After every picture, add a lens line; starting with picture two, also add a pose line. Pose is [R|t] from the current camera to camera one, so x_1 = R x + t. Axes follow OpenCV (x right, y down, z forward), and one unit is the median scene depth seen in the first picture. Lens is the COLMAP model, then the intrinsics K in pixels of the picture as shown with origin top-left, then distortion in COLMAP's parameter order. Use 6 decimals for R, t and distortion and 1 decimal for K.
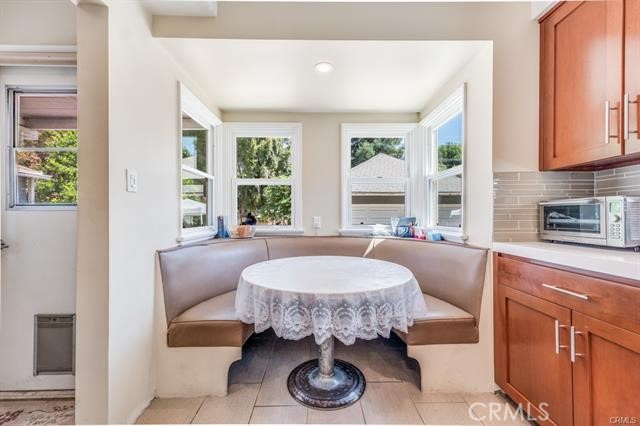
lens RADIAL K [[267.1, 0, 317.3], [0, 267.1, 215.2], [0, 0, 1]] dist [0.000776, 0.000076]
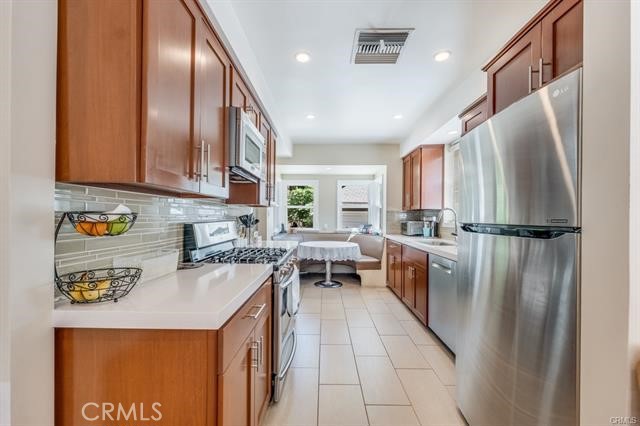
lens RADIAL K [[267.1, 0, 317.3], [0, 267.1, 215.2], [0, 0, 1]] dist [0.000776, 0.000076]
pose [[0.999564, 0.006338, -0.028846, -0.006096], [-0.006356, 0.999980, -0.000520, -0.092703], [0.028842, 0.000703, 0.999584, -1.700286]]
